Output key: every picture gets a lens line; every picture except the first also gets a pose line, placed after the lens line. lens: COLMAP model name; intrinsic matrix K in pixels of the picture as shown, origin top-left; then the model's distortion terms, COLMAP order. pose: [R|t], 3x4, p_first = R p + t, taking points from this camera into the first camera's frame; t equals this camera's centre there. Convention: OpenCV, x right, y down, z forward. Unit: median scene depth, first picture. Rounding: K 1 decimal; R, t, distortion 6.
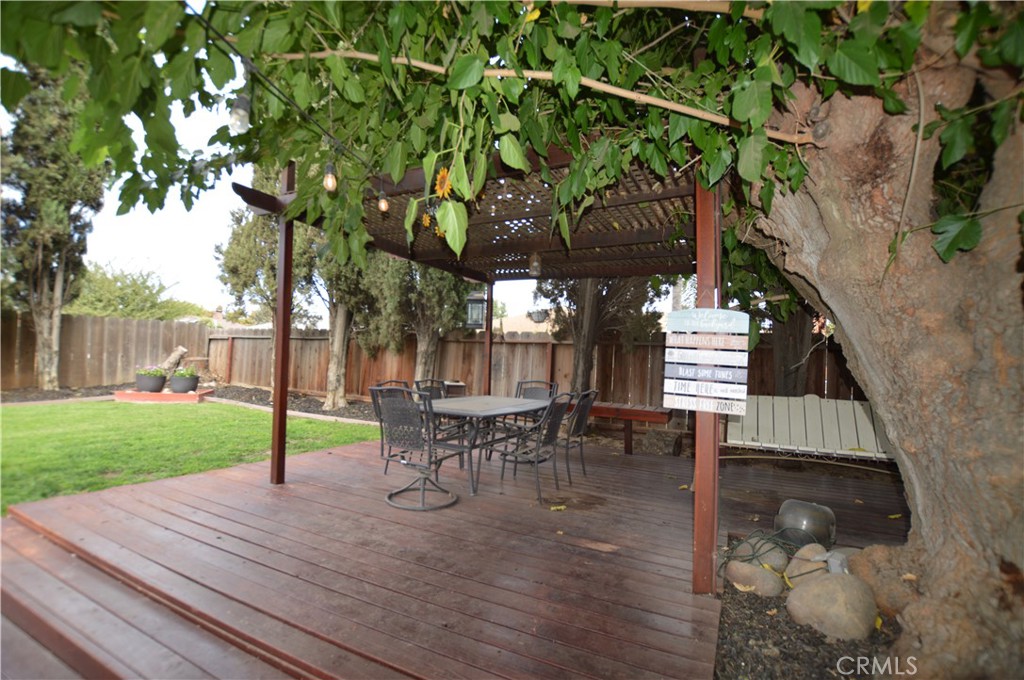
lens RADIAL K [[456.0, 0, 514.9], [0, 456.0, 341.5], [0, 0, 1]] dist [-0.025587, -0.000261]
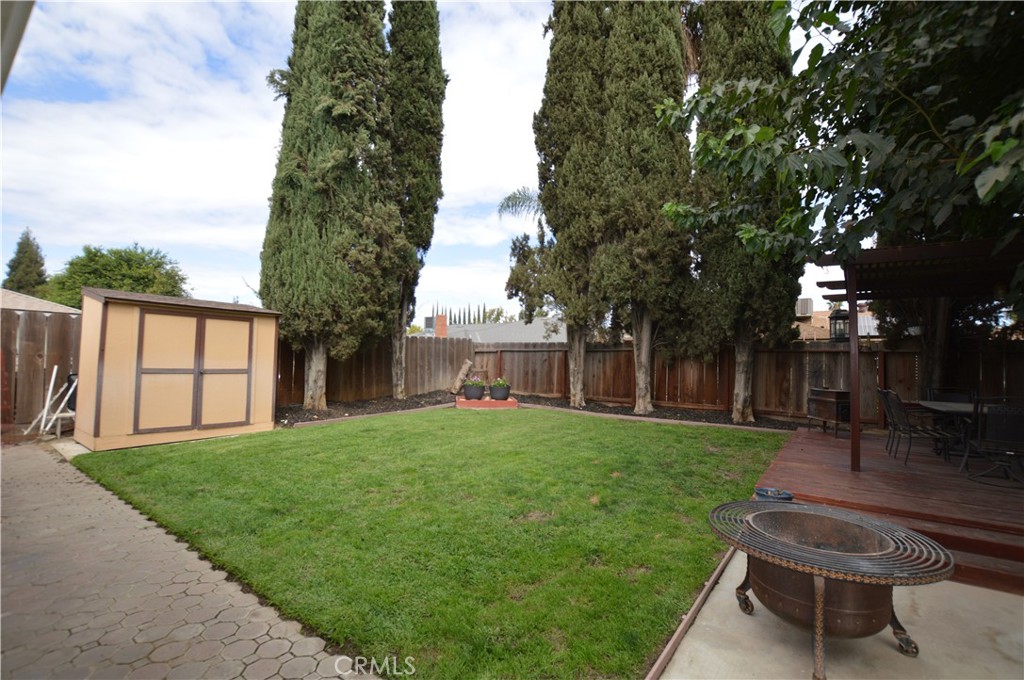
lens RADIAL K [[456.0, 0, 514.9], [0, 456.0, 341.5], [0, 0, 1]] dist [-0.025587, -0.000261]
pose [[0.985594, -0.027618, -0.166859, -0.532078], [0.027213, 0.999619, -0.004718, -0.034658], [0.166925, 0.000110, 0.985970, -0.182465]]
